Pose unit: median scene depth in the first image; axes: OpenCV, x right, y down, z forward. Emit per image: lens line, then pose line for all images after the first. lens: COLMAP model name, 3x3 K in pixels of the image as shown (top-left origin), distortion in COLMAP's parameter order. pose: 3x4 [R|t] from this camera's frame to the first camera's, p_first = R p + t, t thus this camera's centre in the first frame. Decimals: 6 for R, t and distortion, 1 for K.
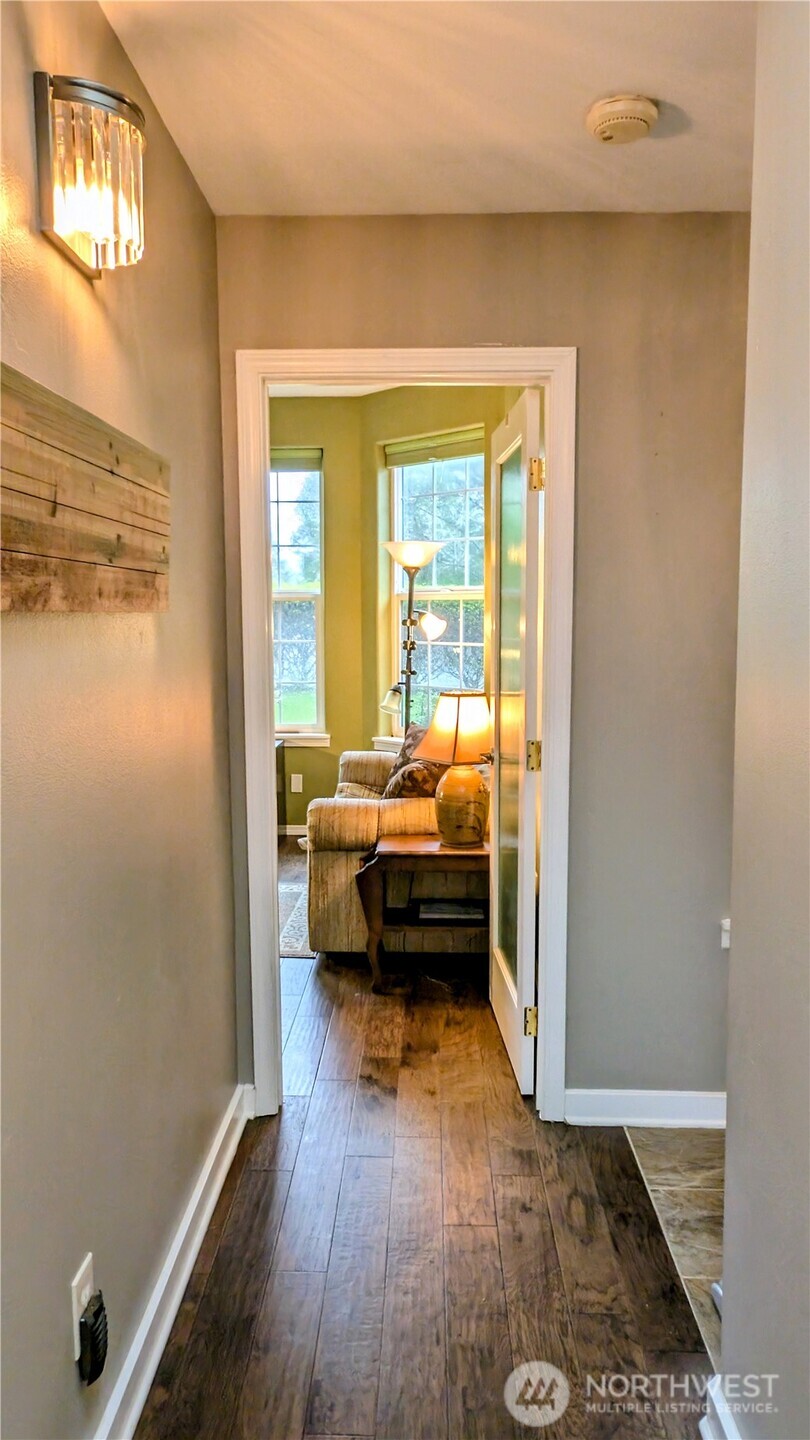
lens RADIAL K [[1060.4, 0, 403.6], [0, 1060.4, 745.2], [0, 0, 1]] dist [0.061866, 0.002049]
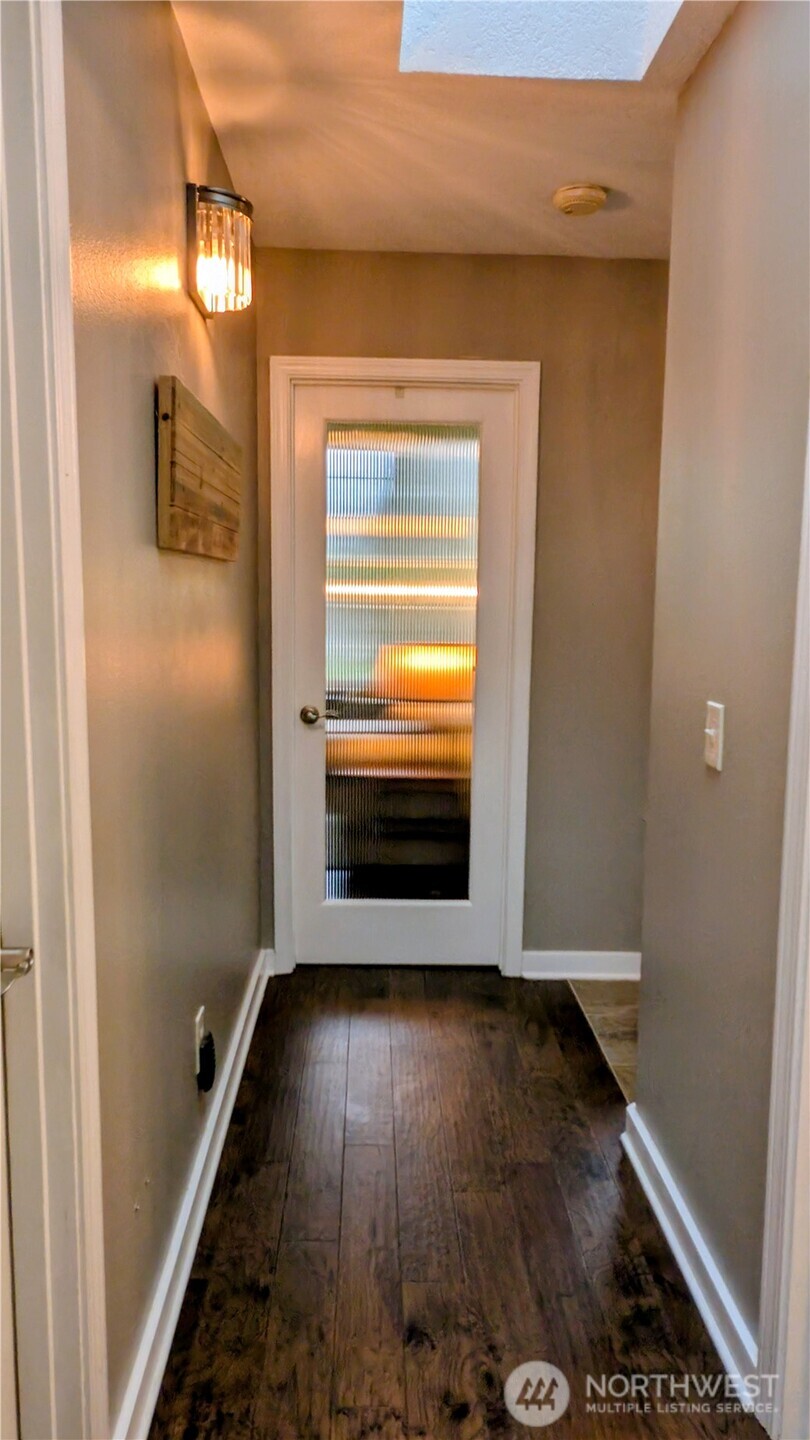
lens RADIAL K [[1060.4, 0, 403.6], [0, 1060.4, 745.2], [0, 0, 1]] dist [0.061866, 0.002049]
pose [[0.998319, 0.009453, 0.057185, -0.072390], [-0.010623, 0.999740, 0.020186, 0.061306], [-0.056979, -0.020759, 0.998160, -0.279720]]
